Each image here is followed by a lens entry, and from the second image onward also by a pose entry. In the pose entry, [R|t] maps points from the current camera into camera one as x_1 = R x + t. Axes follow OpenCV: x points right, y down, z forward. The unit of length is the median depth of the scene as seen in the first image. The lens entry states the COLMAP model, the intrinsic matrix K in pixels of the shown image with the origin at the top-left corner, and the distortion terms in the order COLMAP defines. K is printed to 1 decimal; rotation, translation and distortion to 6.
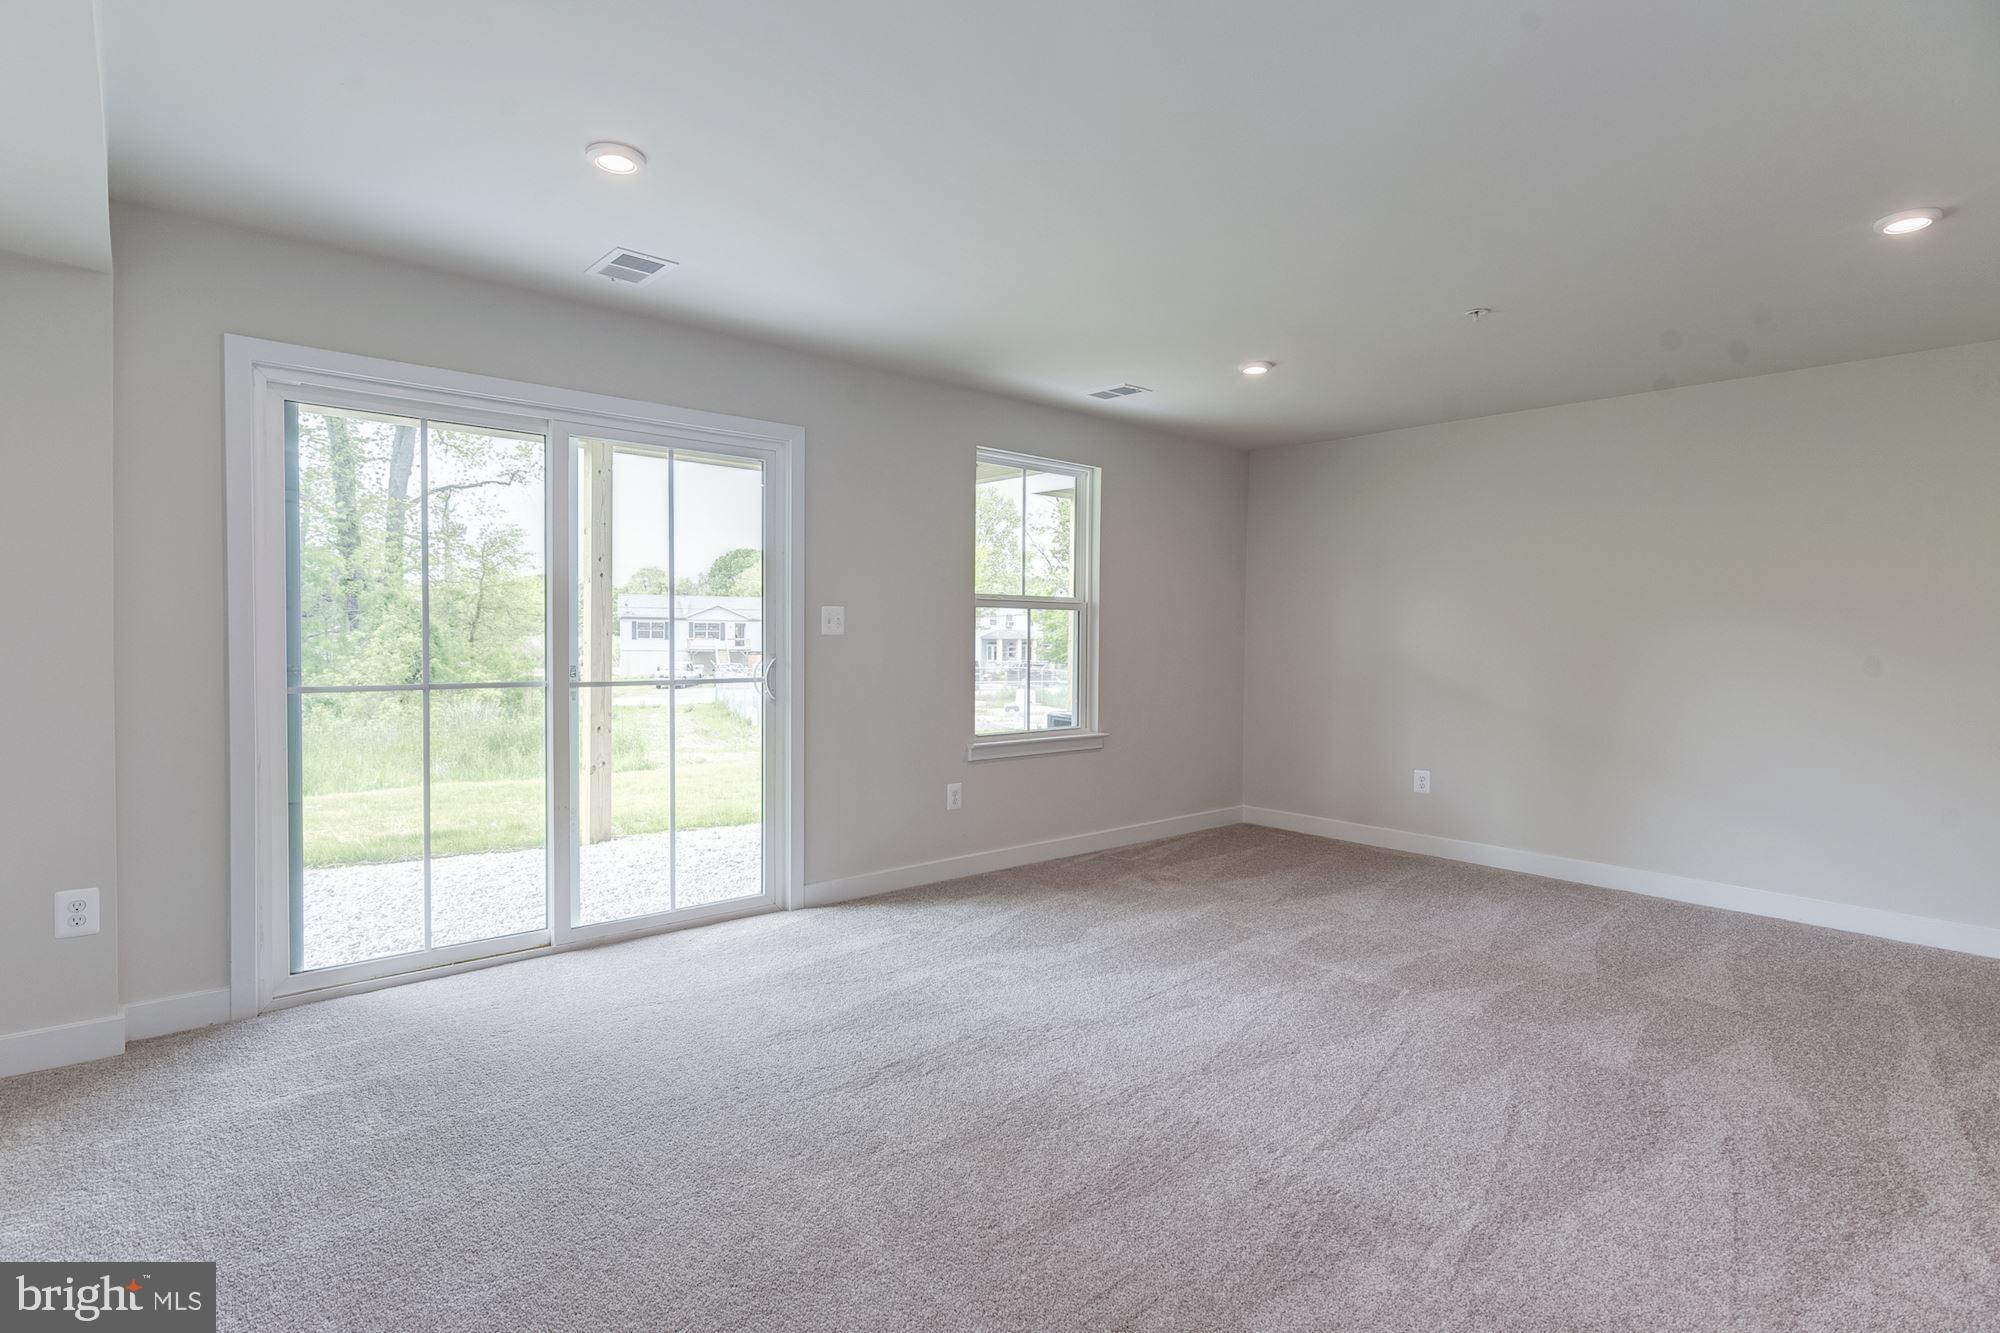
lens RADIAL K [[991.1, 0, 992.6], [0, 991.1, 657.5], [0, 0, 1]] dist [-0.003712, -0.000860]
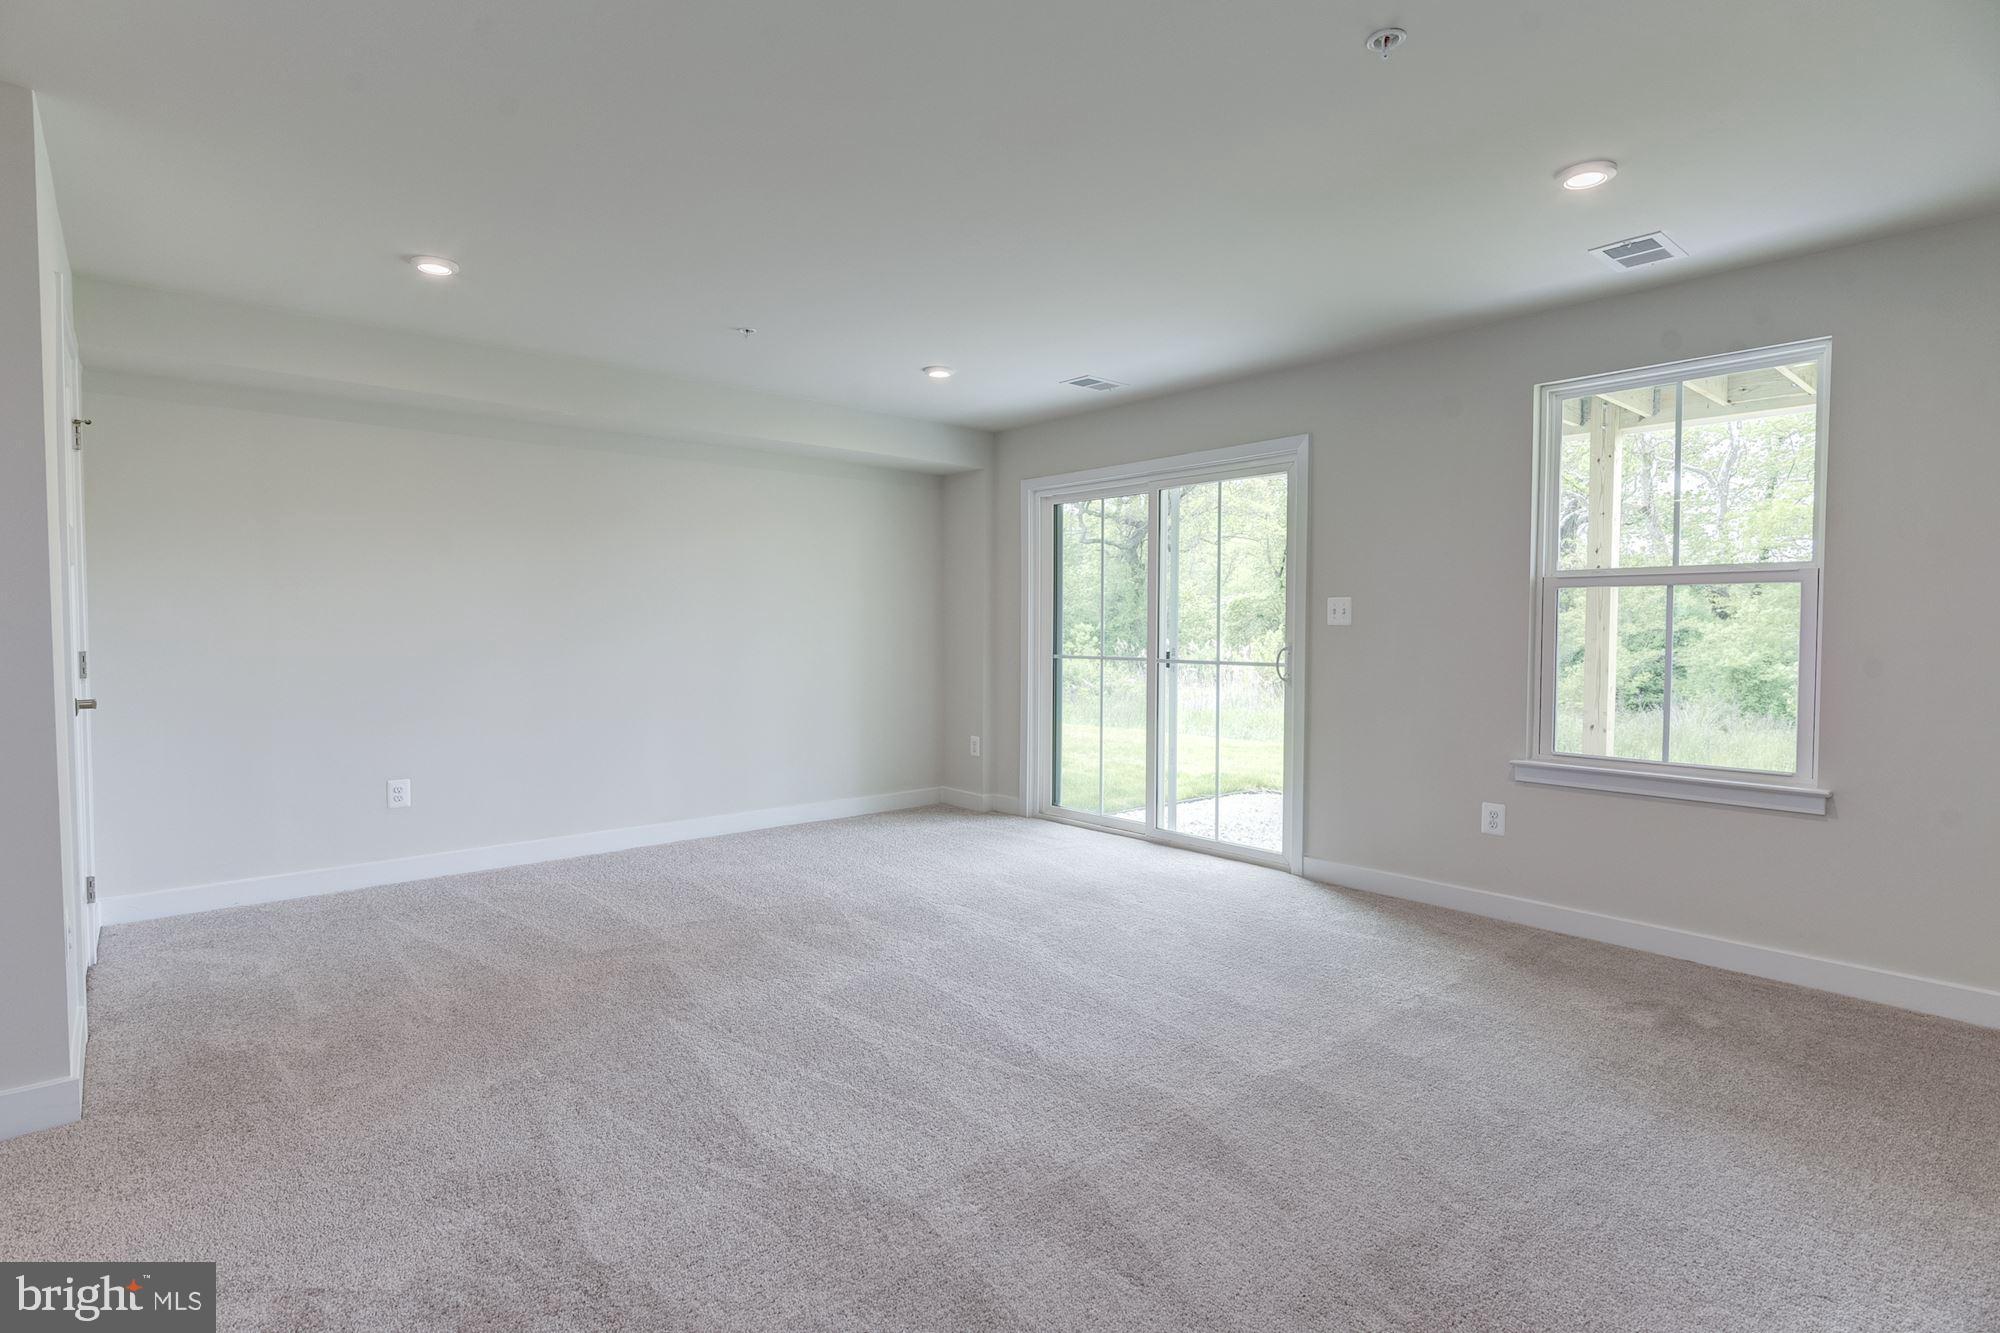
lens RADIAL K [[991.1, 0, 992.6], [0, 991.1, 657.5], [0, 0, 1]] dist [-0.003712, -0.000860]
pose [[-0.000374, 0.021504, -0.999769, 0.877435], [-0.027924, 0.999379, 0.021506, -0.001386], [0.999610, 0.027926, 0.000227, 0.644455]]
